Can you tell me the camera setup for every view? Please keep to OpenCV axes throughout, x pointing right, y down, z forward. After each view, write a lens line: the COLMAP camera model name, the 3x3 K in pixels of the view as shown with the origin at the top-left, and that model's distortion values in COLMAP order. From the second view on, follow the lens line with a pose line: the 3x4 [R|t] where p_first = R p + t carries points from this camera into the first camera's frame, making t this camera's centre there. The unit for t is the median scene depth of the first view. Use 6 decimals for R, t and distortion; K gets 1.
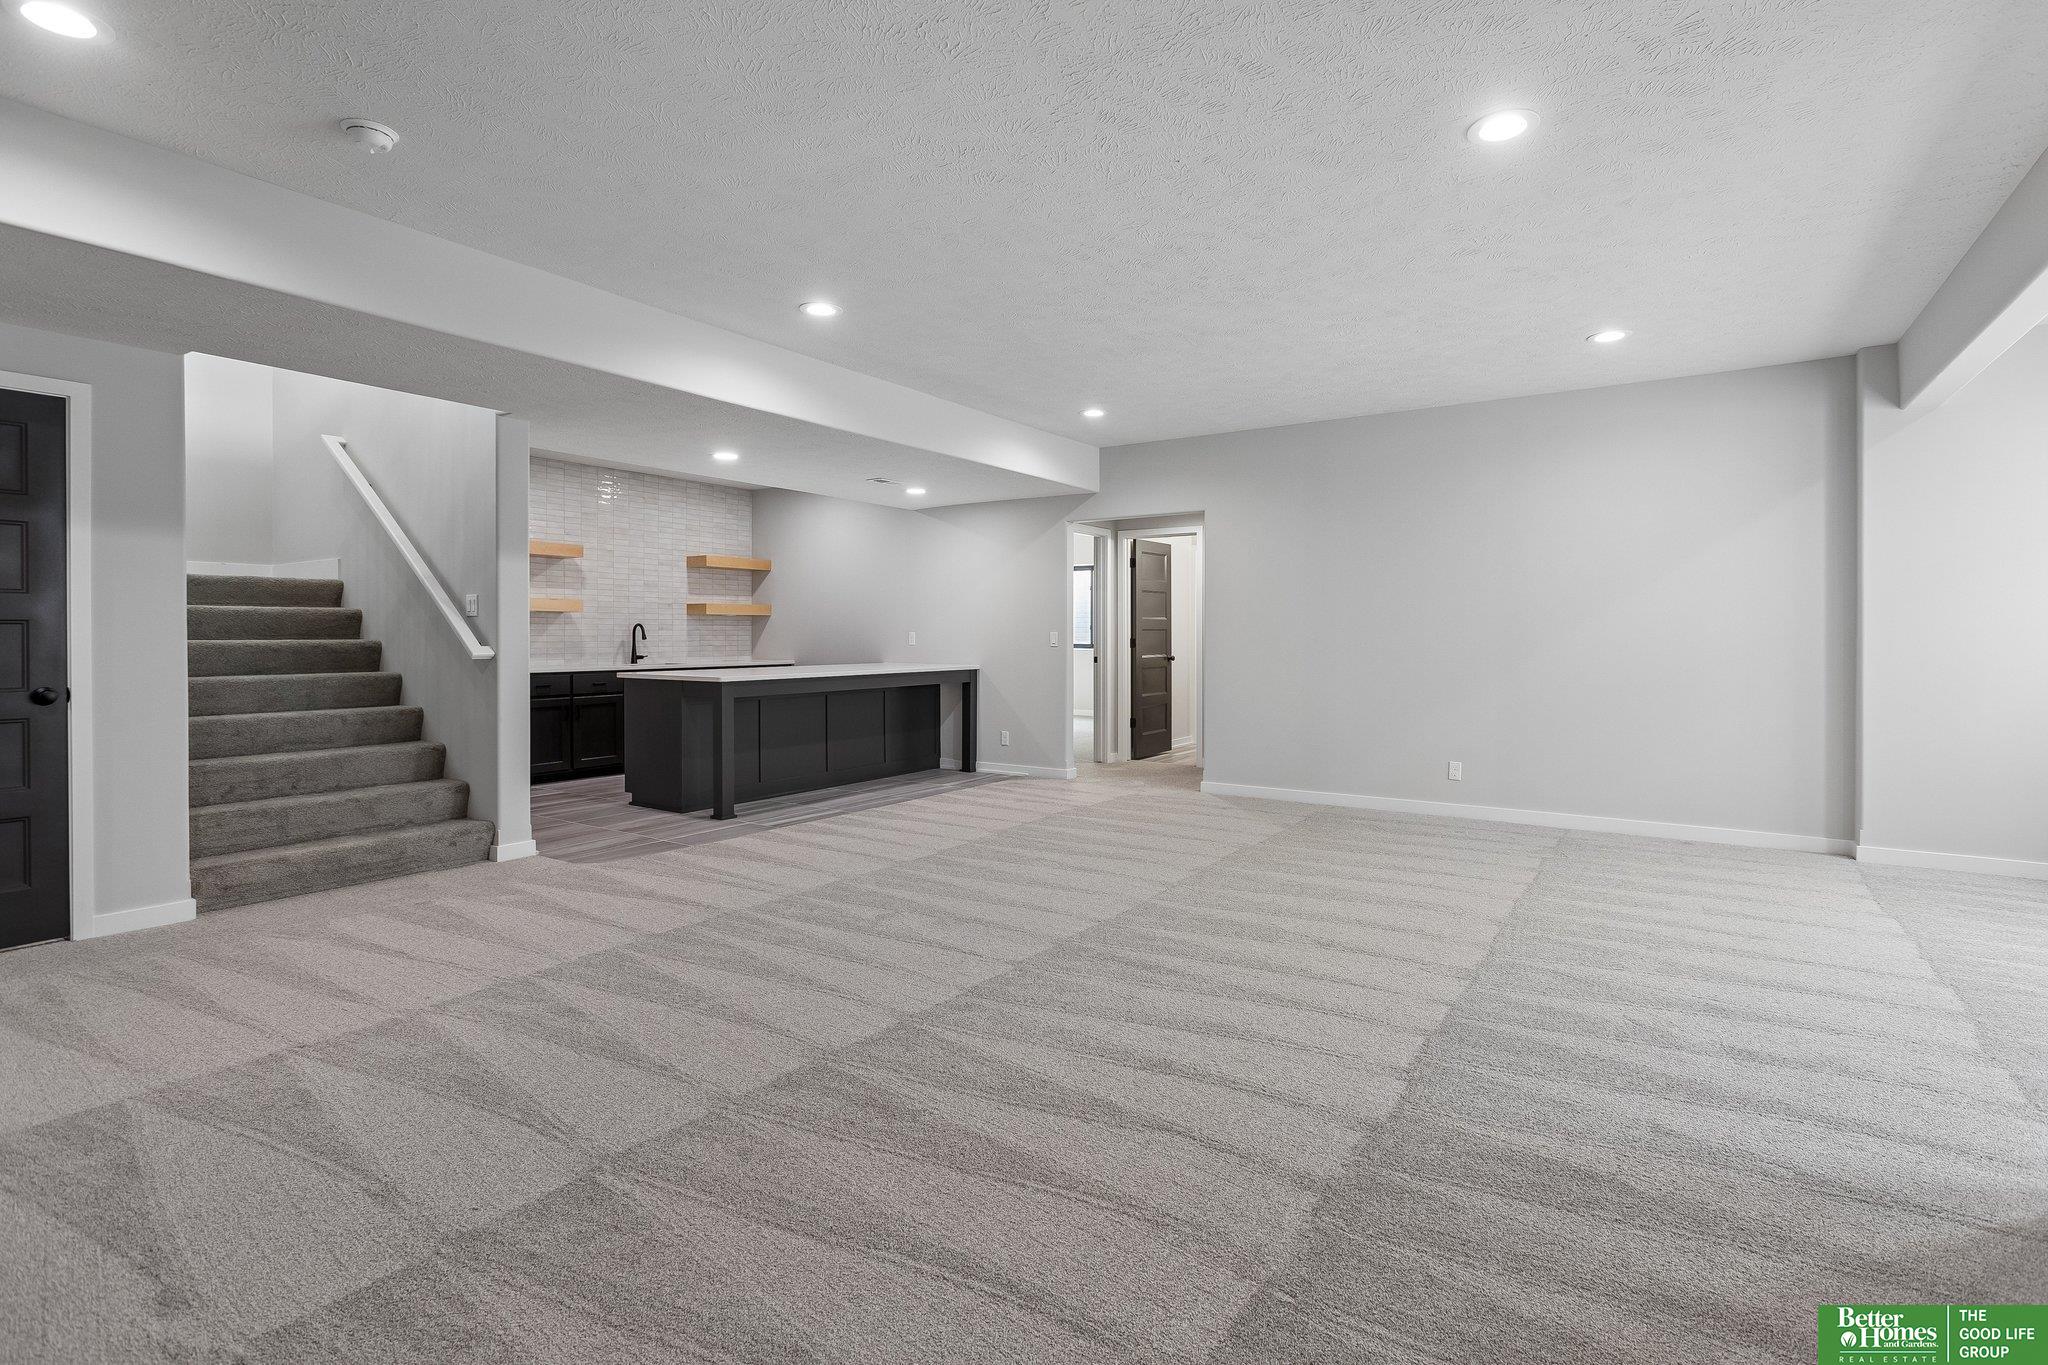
lens RADIAL K [[986.0, 0, 1026.2], [0, 986.0, 640.5], [0, 0, 1]] dist [-0.001476, 0.000515]
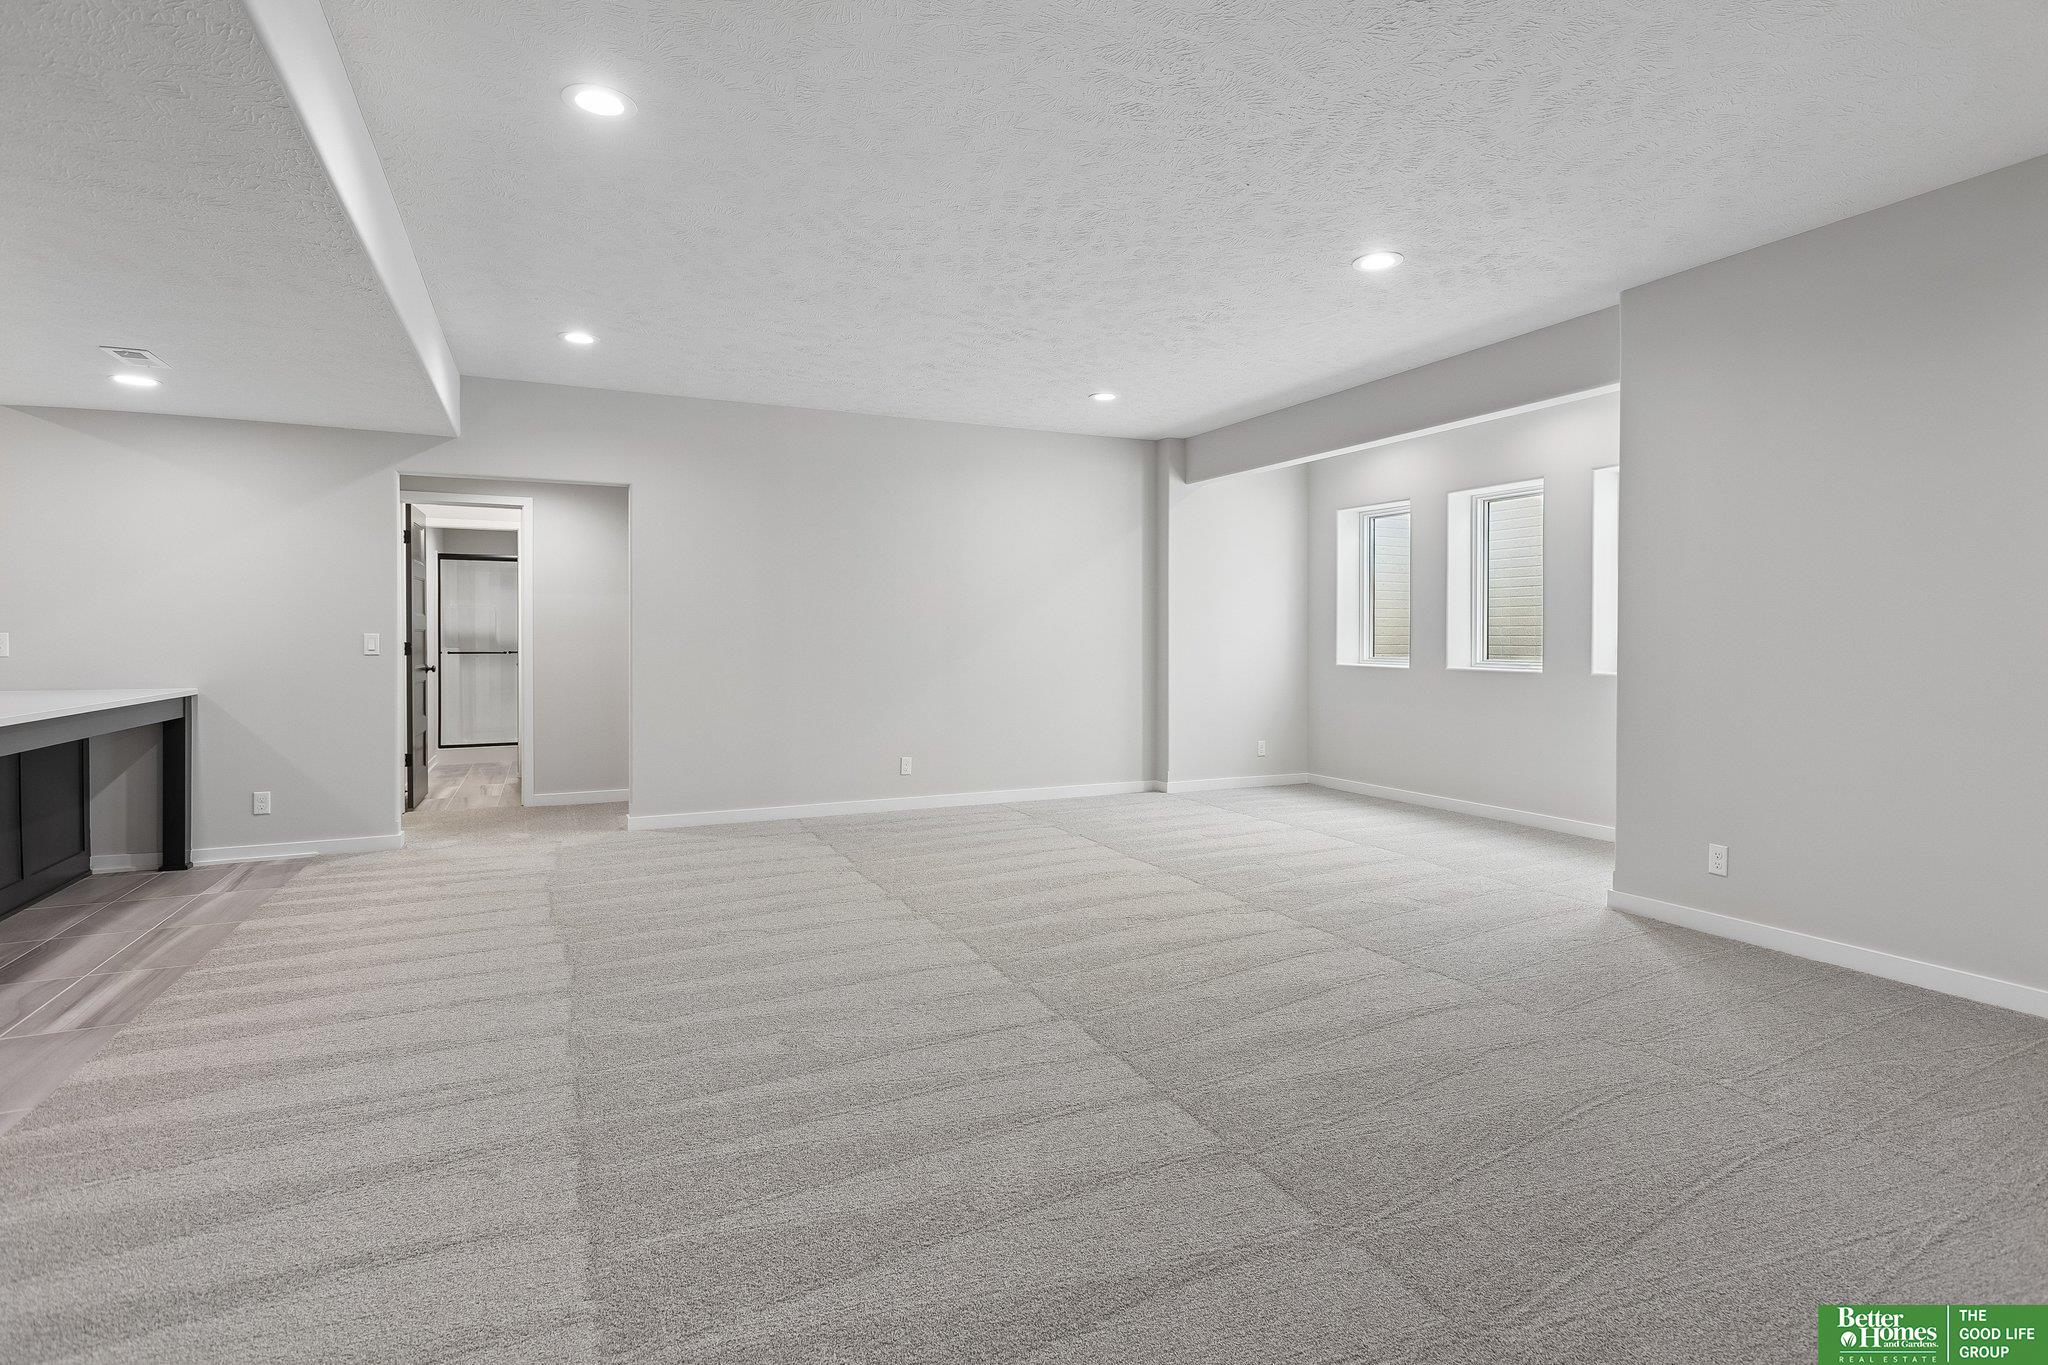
lens RADIAL K [[1050.3, 0, 1022.0], [0, 1050.3, 672.1], [0, 0, 1]] dist [-0.014027, 0.000013]
pose [[0.492332, -0.029199, 0.869917, -0.587222], [0.005782, 0.999525, 0.030277, -0.001792], [-0.870388, -0.009877, 0.492267, 0.419842]]
